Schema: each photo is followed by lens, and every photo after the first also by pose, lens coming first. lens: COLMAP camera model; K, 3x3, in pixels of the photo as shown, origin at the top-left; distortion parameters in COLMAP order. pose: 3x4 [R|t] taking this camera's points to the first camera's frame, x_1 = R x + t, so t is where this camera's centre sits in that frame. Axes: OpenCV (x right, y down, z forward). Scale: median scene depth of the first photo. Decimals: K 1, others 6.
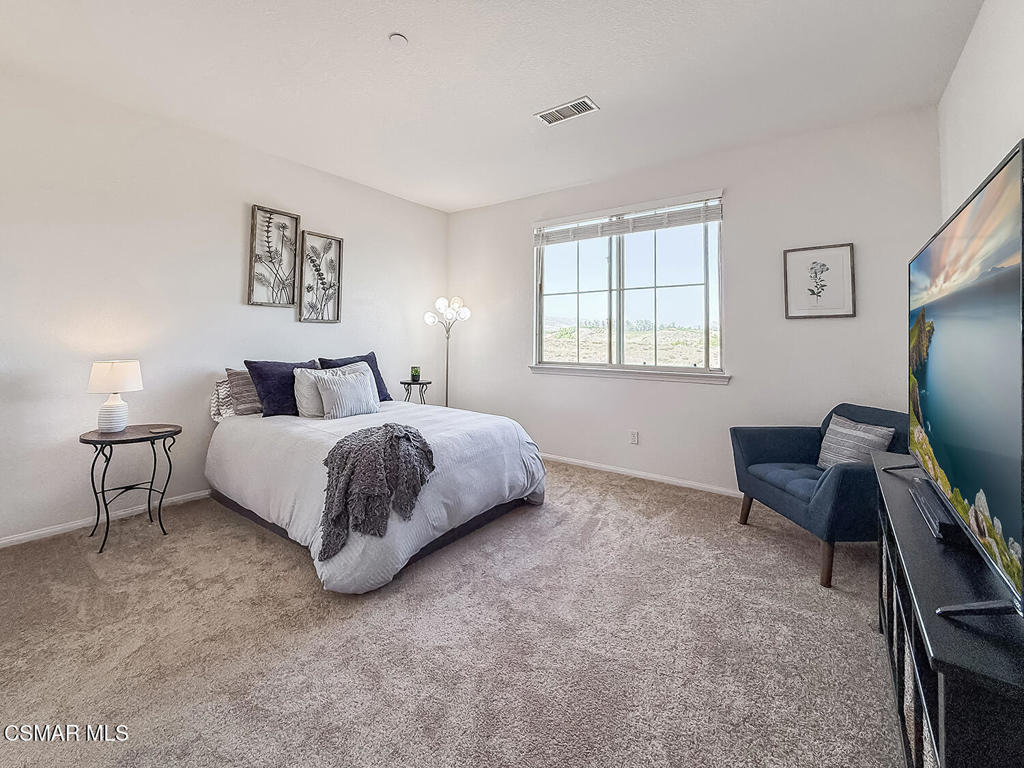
lens RADIAL K [[436.2, 0, 512.2], [0, 436.2, 322.8], [0, 0, 1]] dist [-0.001081, -0.000084]
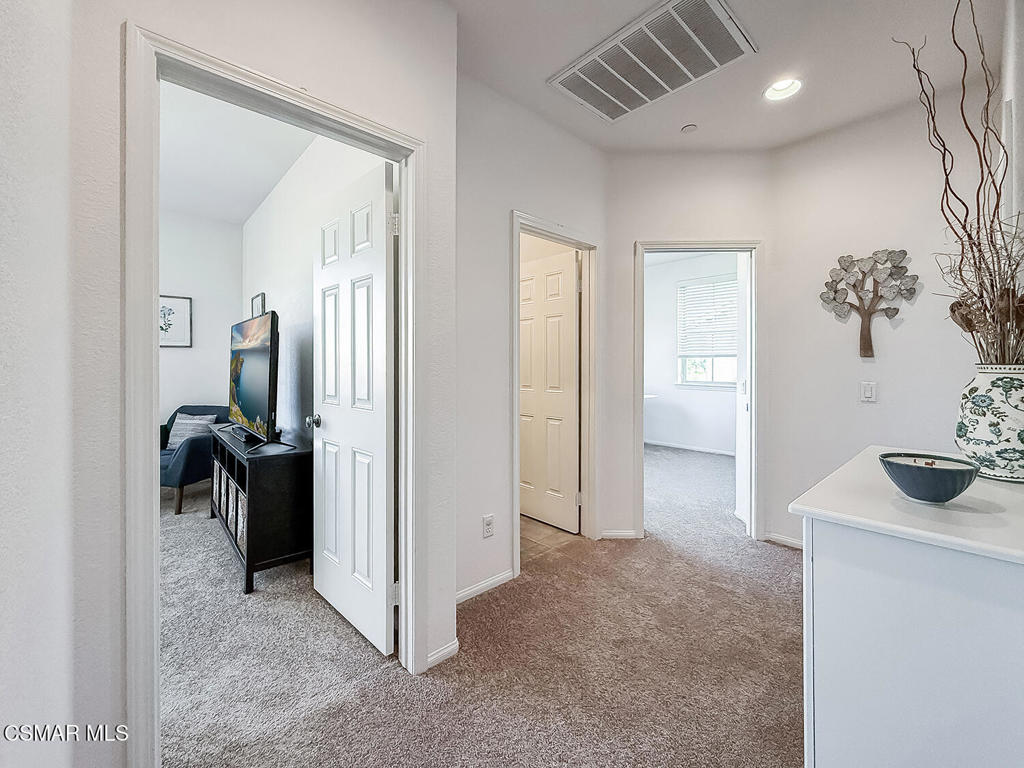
lens RADIAL K [[423.6, 0, 516.2], [0, 423.6, 365.5], [0, 0, 1]] dist [-0.001518, -0.000064]
pose [[0.196860, -0.008630, 0.980394, -0.339038], [-0.045736, 0.998792, 0.017976, -0.023352], [-0.979364, -0.048378, 0.196228, -0.307238]]
